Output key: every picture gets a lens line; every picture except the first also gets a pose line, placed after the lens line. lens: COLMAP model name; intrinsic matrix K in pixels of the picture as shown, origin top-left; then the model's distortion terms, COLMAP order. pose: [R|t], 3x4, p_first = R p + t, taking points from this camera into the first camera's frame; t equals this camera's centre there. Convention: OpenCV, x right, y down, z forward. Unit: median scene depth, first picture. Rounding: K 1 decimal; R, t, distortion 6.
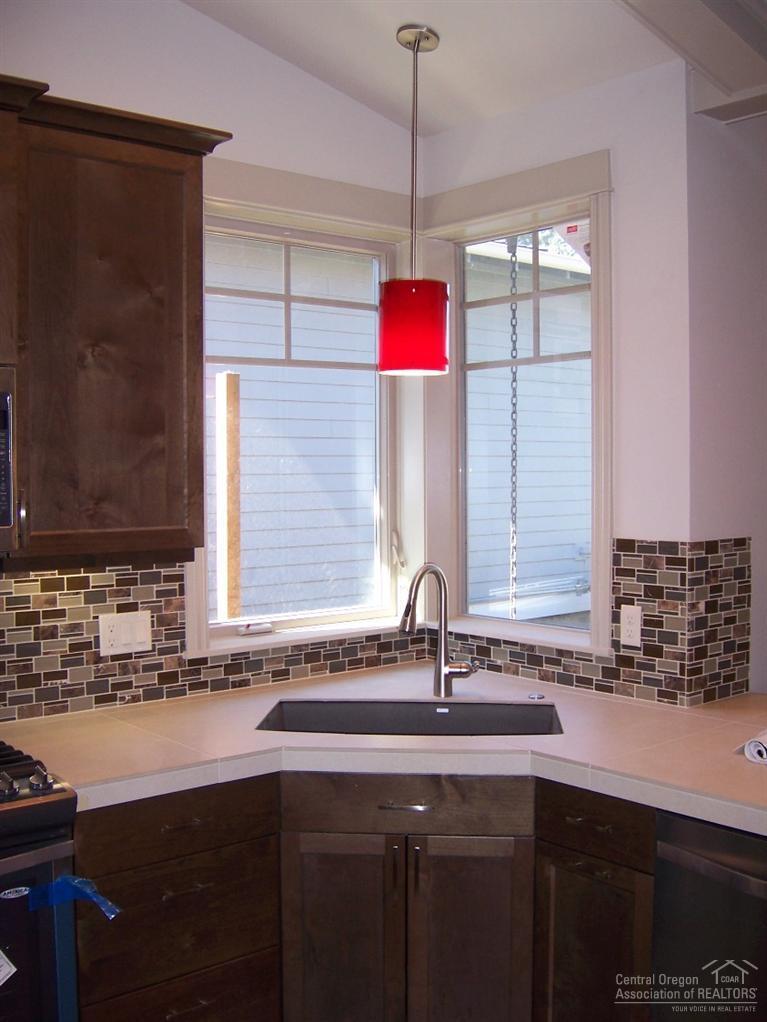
lens RADIAL K [[1158.2, 0, 383.5], [0, 1158.2, 511.0], [0, 0, 1]] dist [-0.013256, -0.003958]
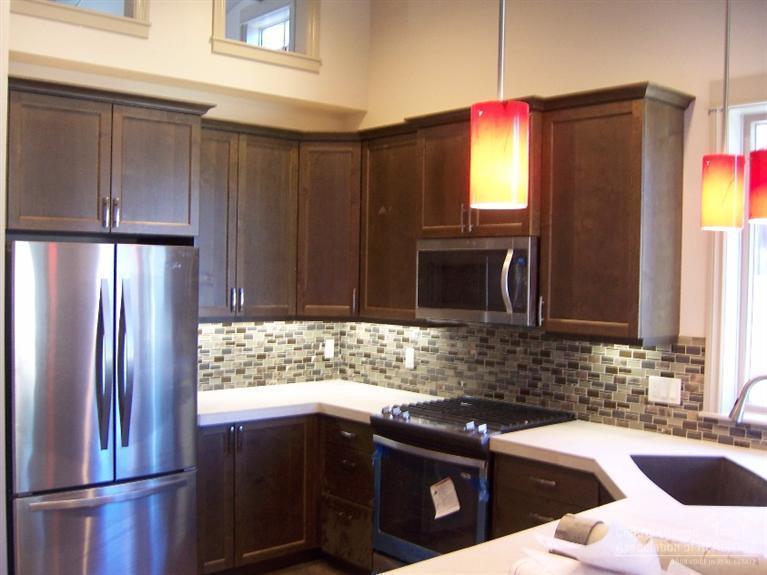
lens RADIAL K [[869.2, 0, 383.5], [0, 869.2, 287.5], [0, 0, 1]] dist [-0.013256, -0.003958]
pose [[0.028408, 0.024614, -0.999293, 0.997754], [-0.048674, 0.998545, 0.023212, -0.048962], [0.998411, 0.047980, 0.029564, 0.571758]]
